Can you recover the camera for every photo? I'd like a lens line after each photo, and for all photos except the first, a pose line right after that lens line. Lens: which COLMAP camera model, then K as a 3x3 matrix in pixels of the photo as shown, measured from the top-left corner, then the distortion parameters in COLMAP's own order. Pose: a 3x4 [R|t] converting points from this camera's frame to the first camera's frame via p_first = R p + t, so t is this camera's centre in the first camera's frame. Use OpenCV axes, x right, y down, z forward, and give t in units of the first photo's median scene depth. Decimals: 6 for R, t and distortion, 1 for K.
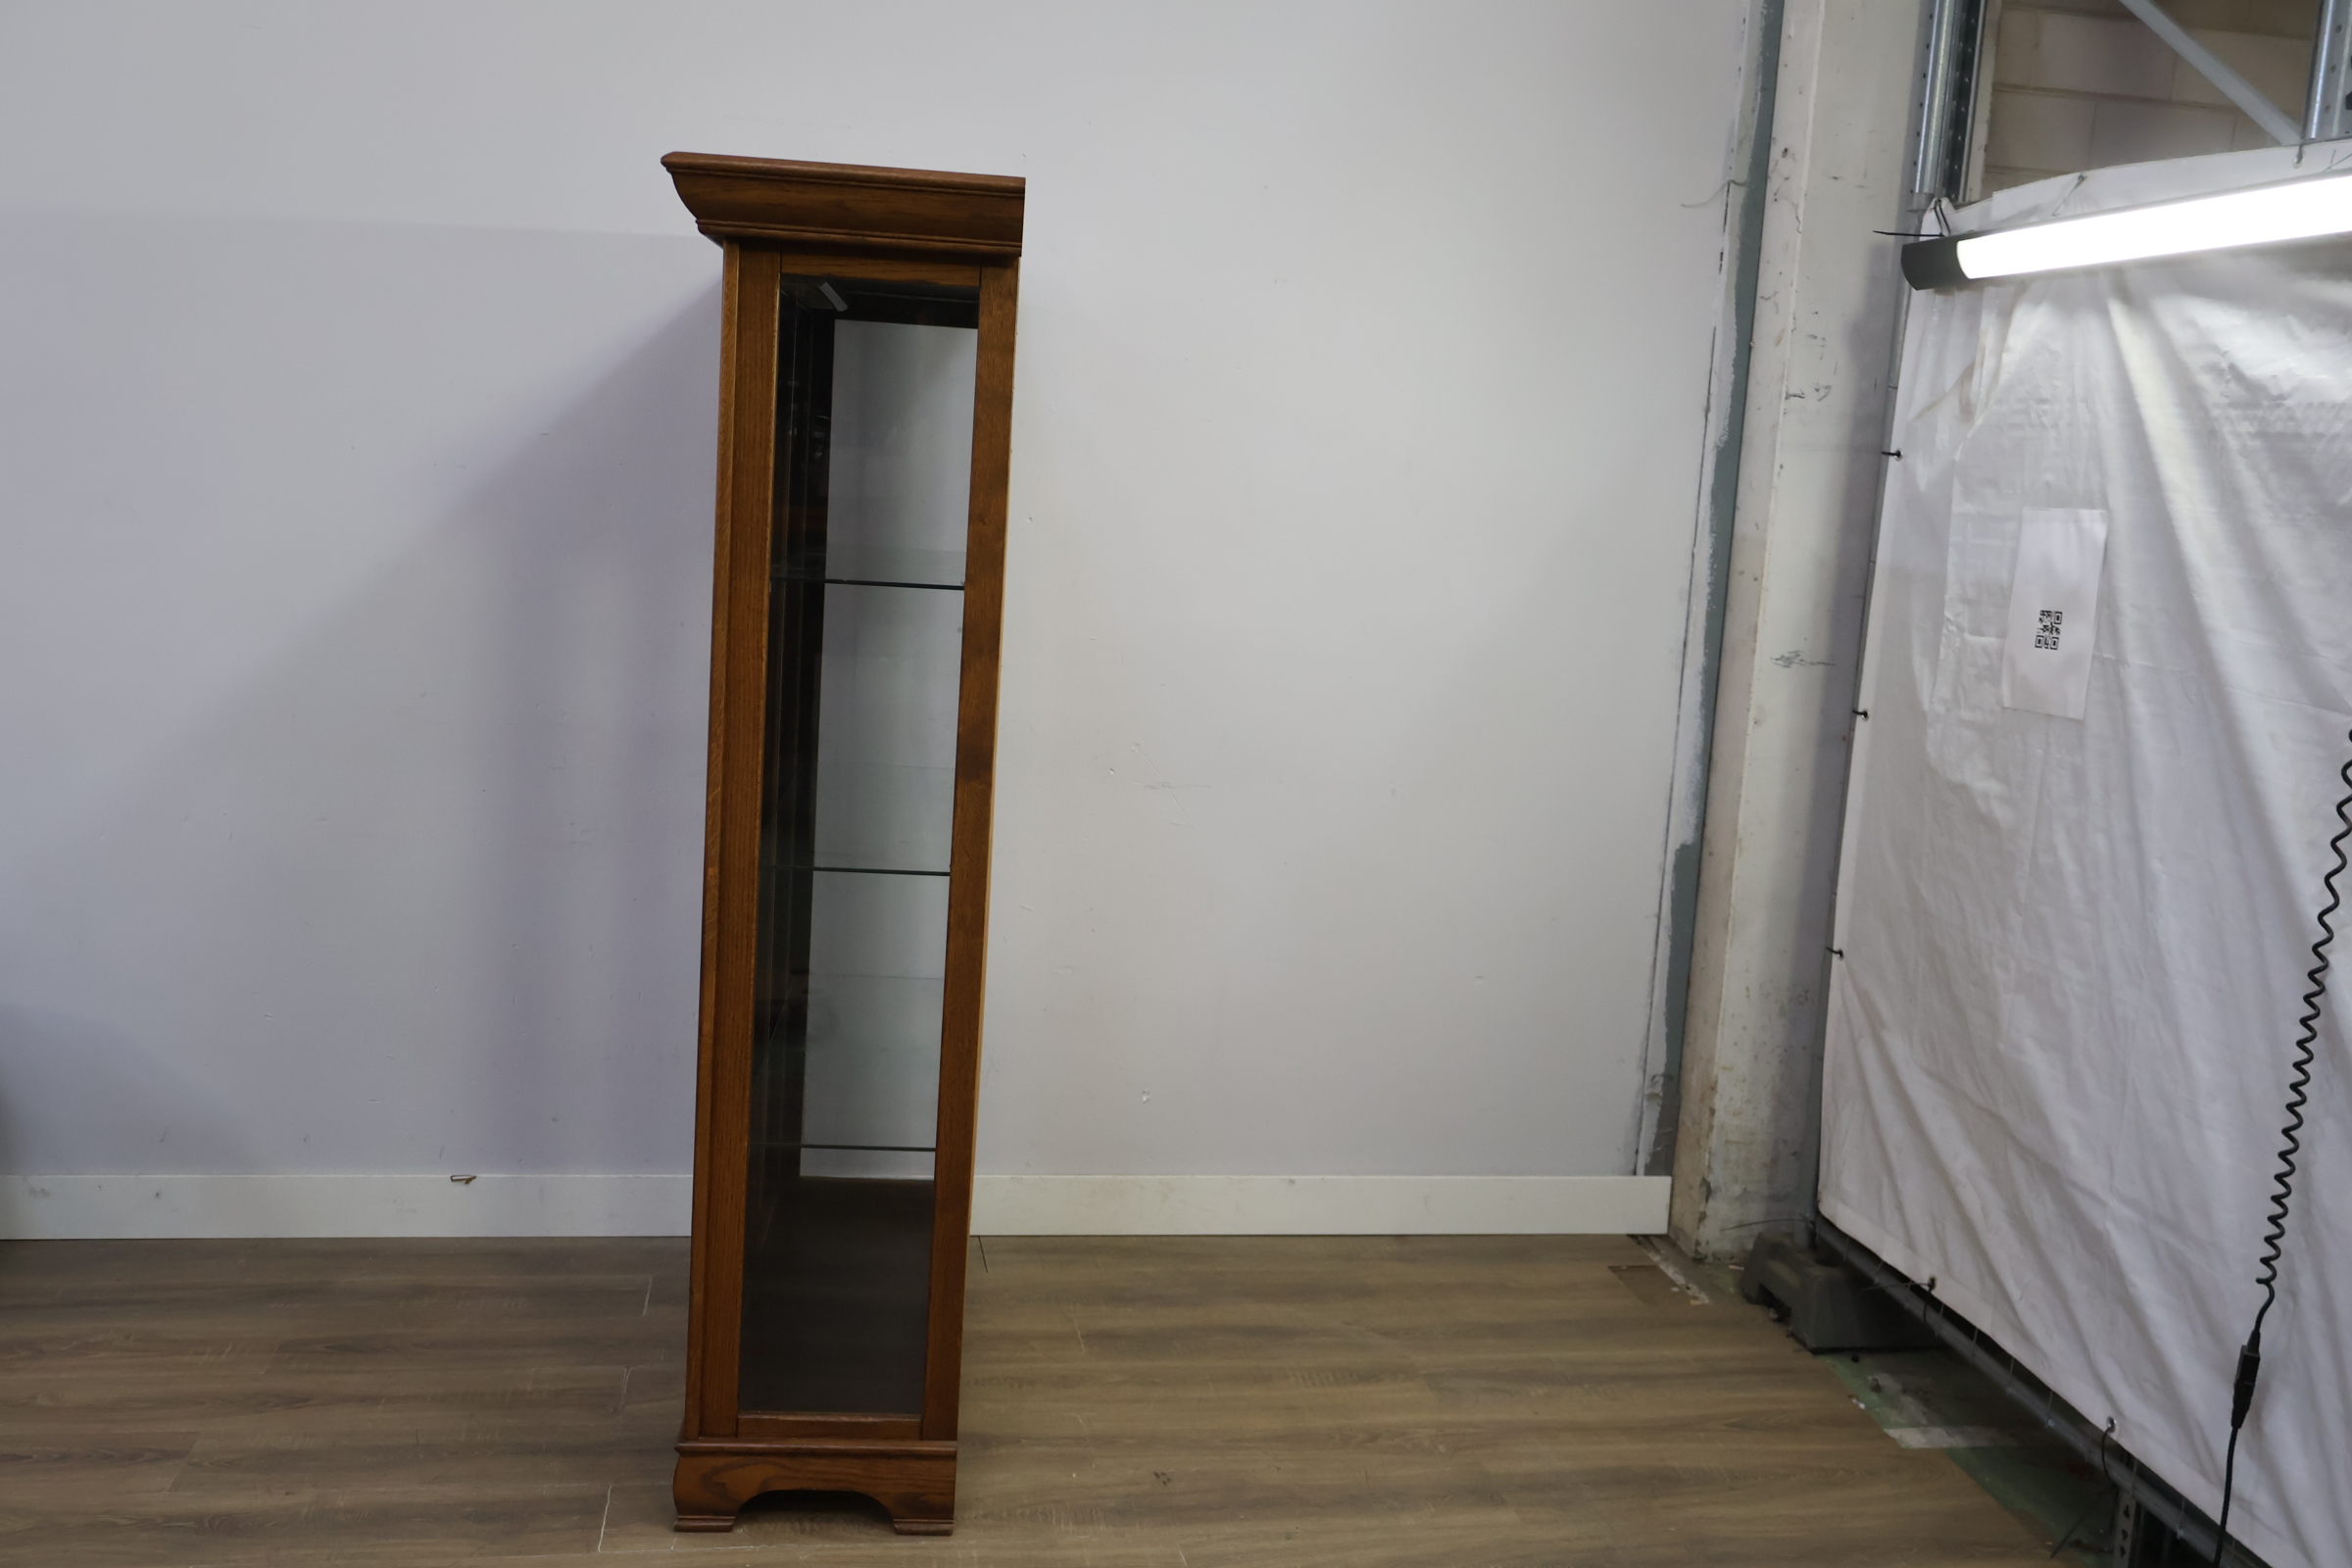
lens RADIAL K [[2169.0, 0, 1203.9], [0, 2169.0, 785.6], [0, 0, 1]] dist [0.002365, -0.013770]
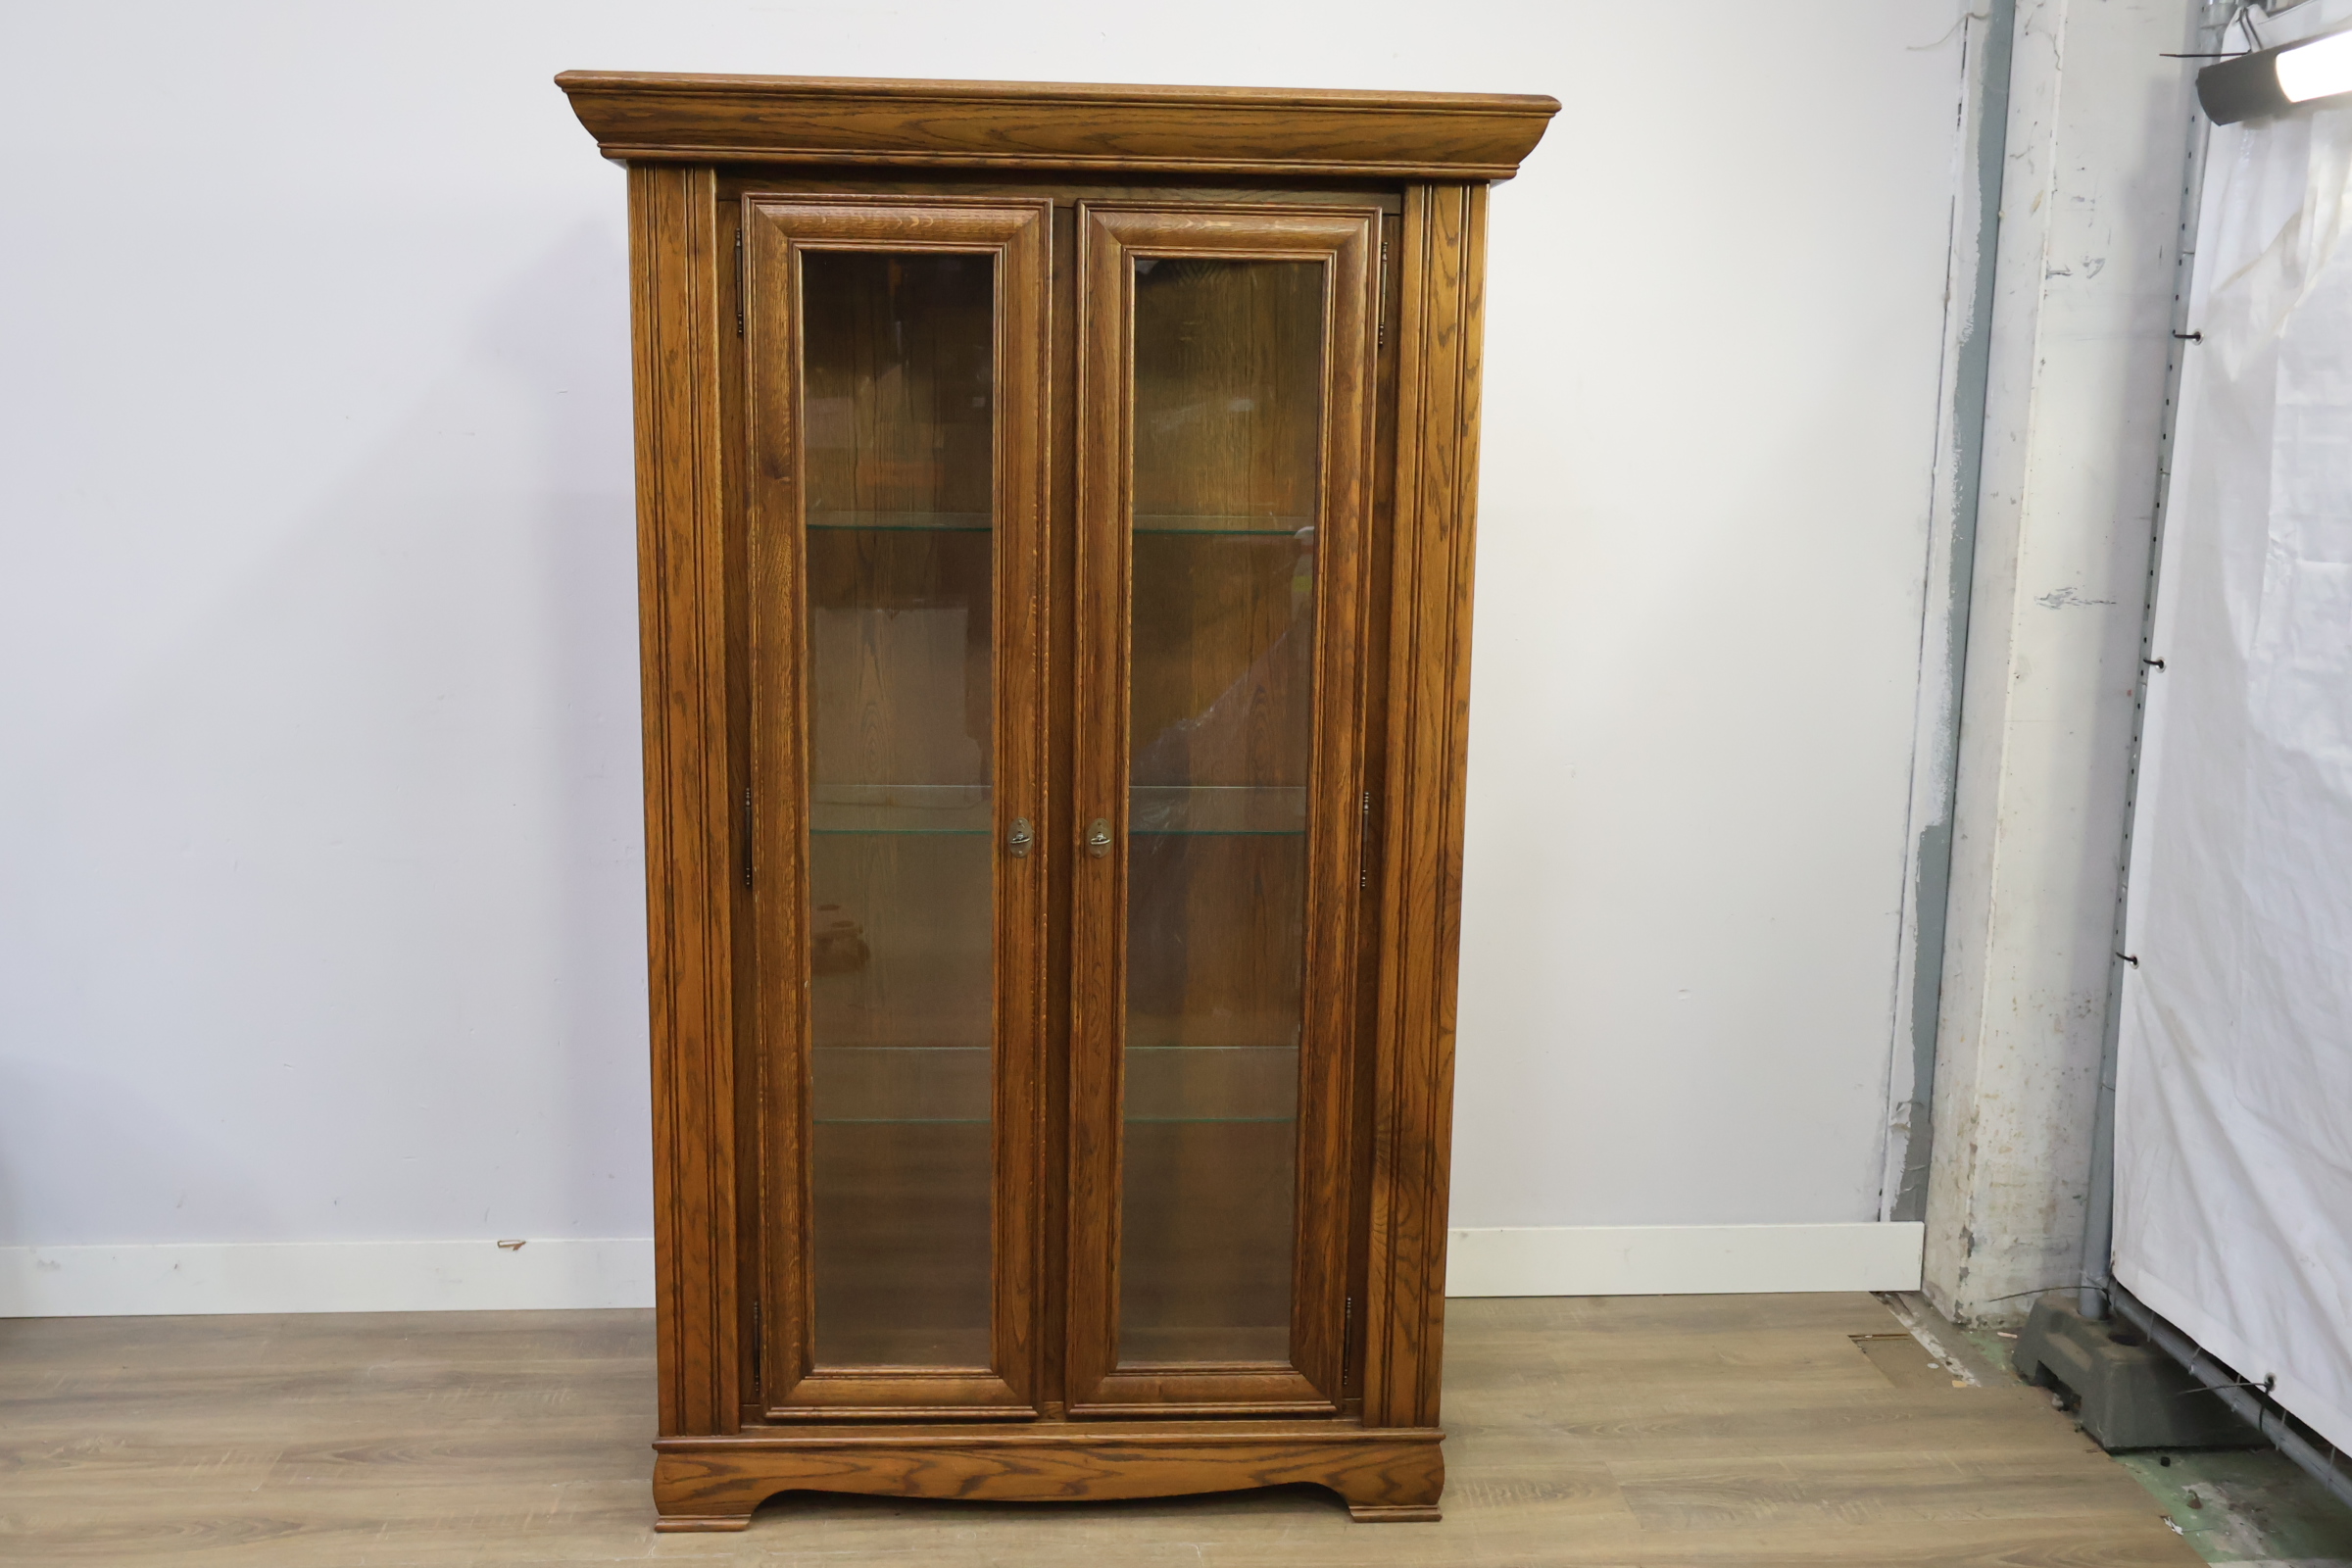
lens RADIAL K [[2160.0, 0, 1181.0], [0, 2160.0, 778.6], [0, 0, 1]] dist [-0.010653, 0.004855]
pose [[0.993467, -0.027960, -0.110640, 0.031677], [0.029787, 0.999445, 0.014890, -0.013083], [0.110163, -0.018088, 0.993749, 0.165678]]
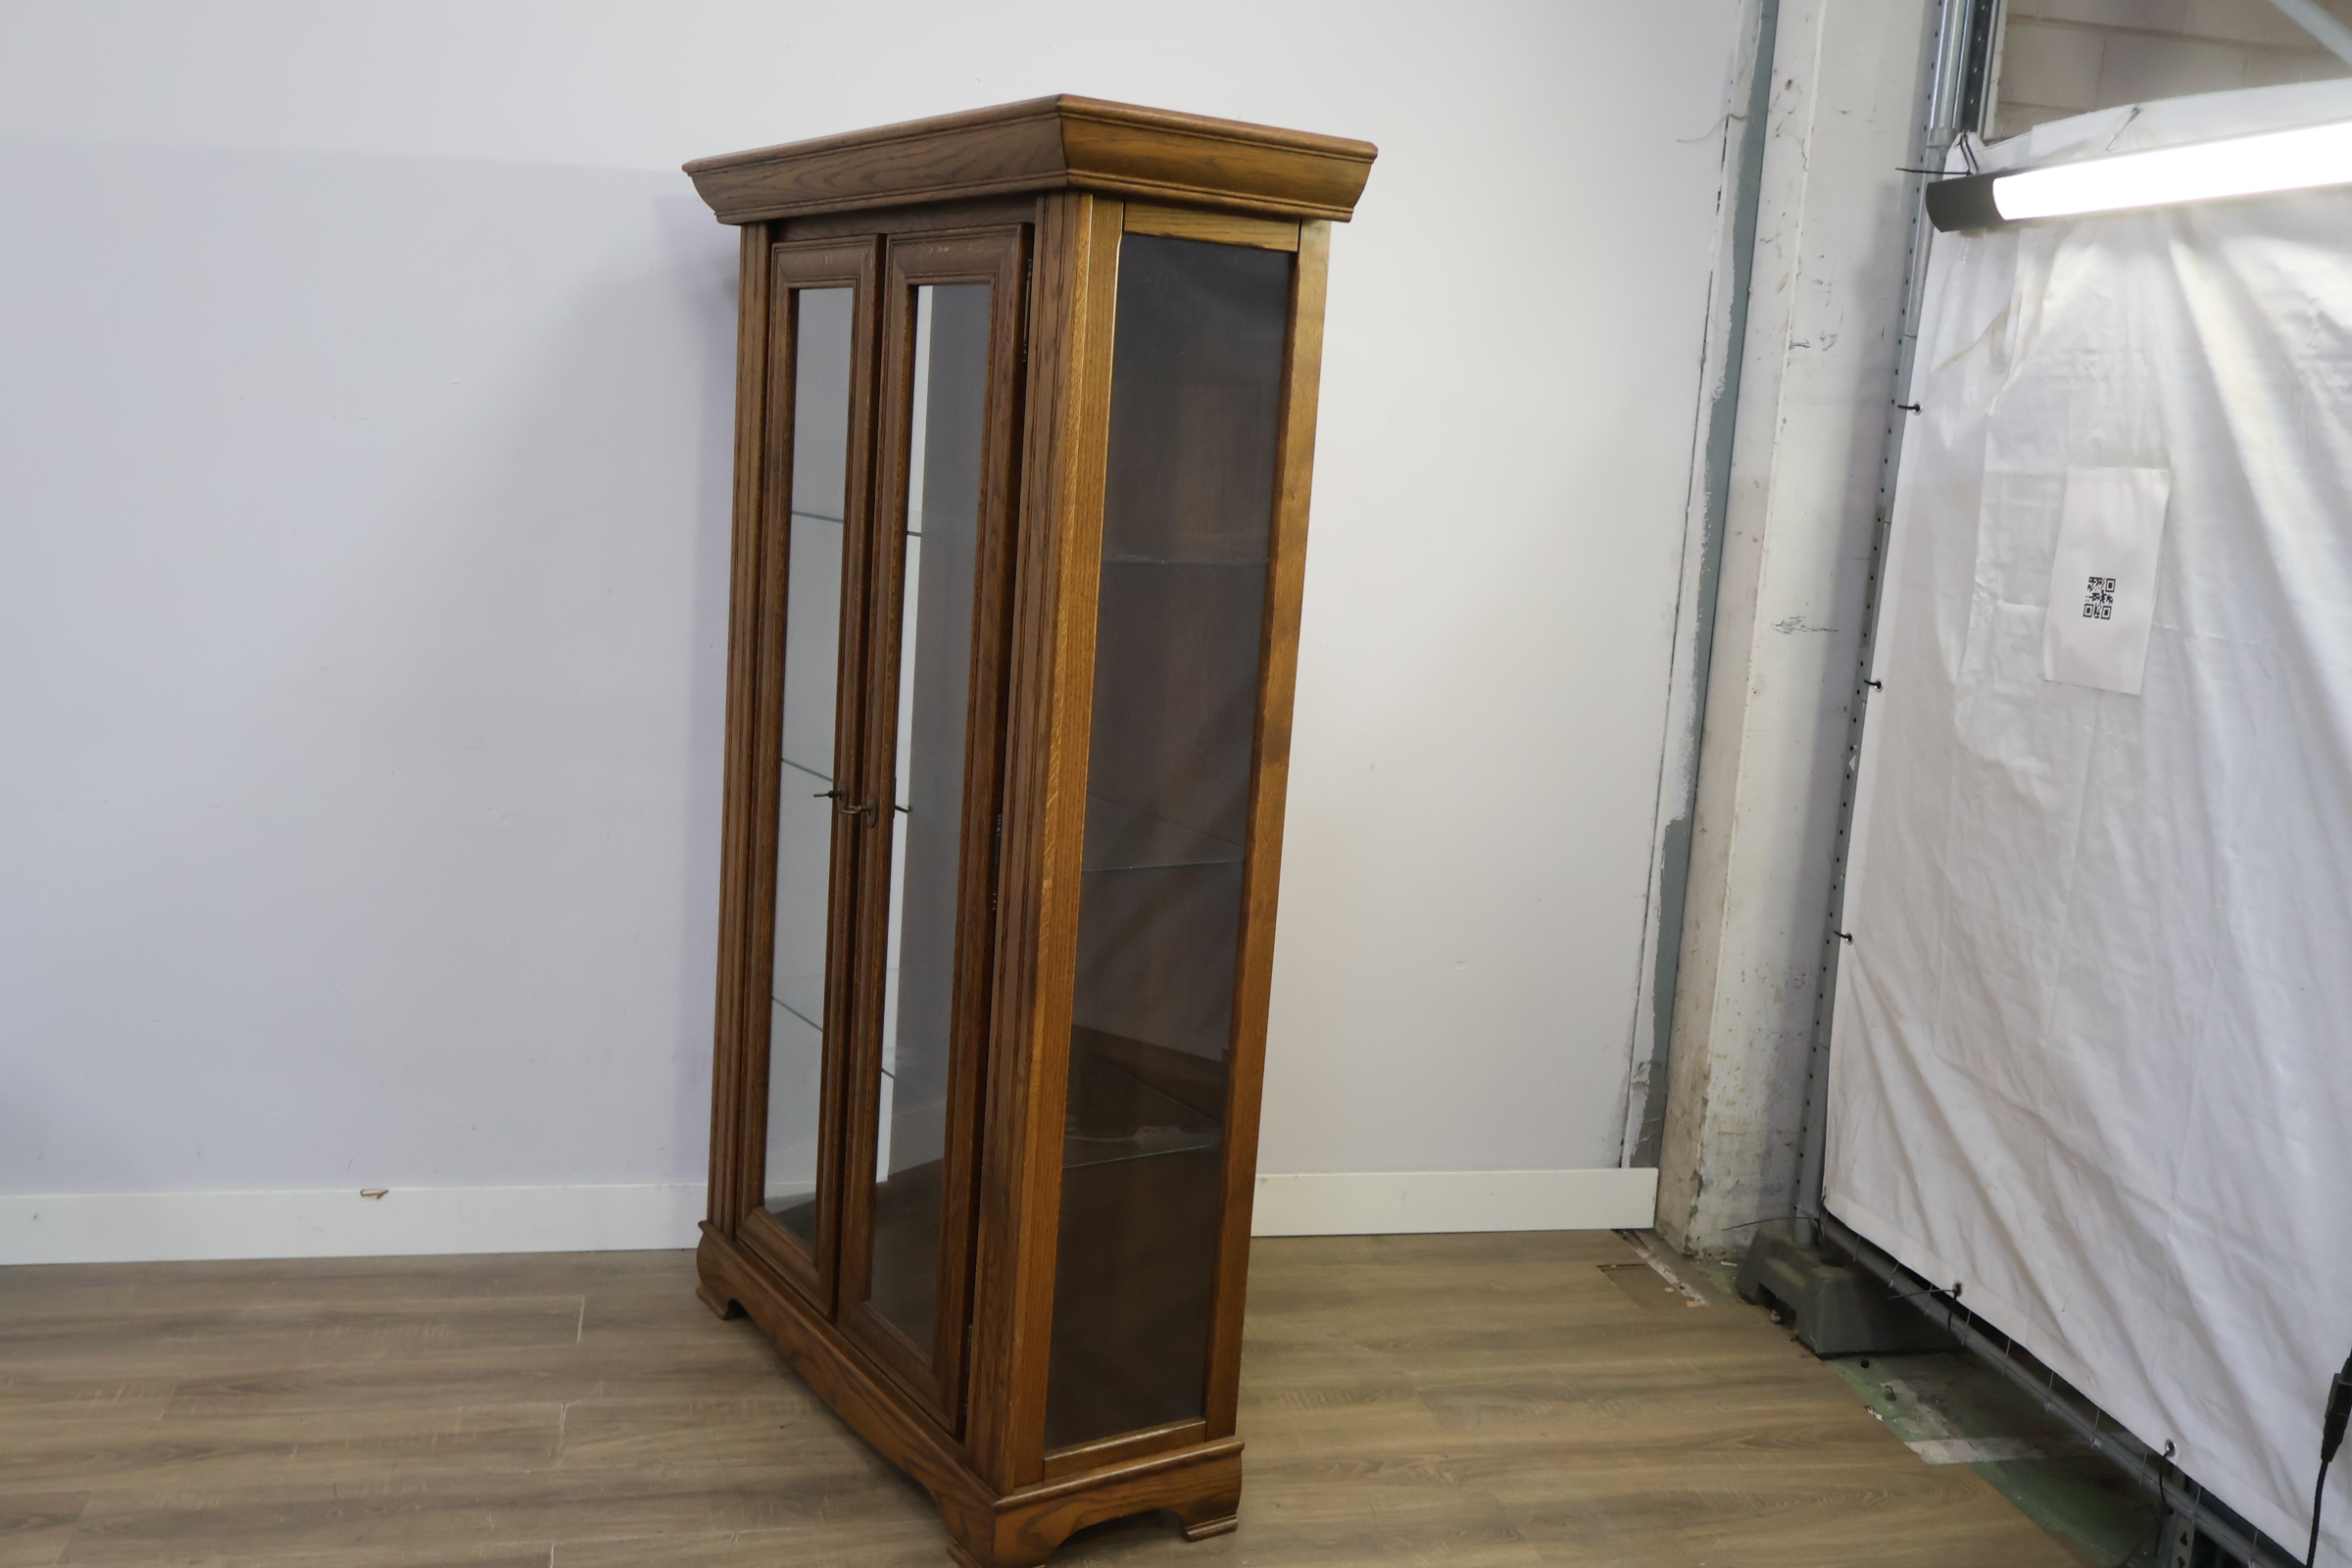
lens RADIAL K [[2165.4, 0, 1180.7], [0, 2165.4, 788.3], [0, 0, 1]] dist [-0.005410, -0.000794]
pose [[0.999066, -0.005183, 0.042897, -0.038318], [0.004127, 0.999687, 0.024675, -0.012333], [-0.043012, -0.024475, 0.998775, 0.072389]]
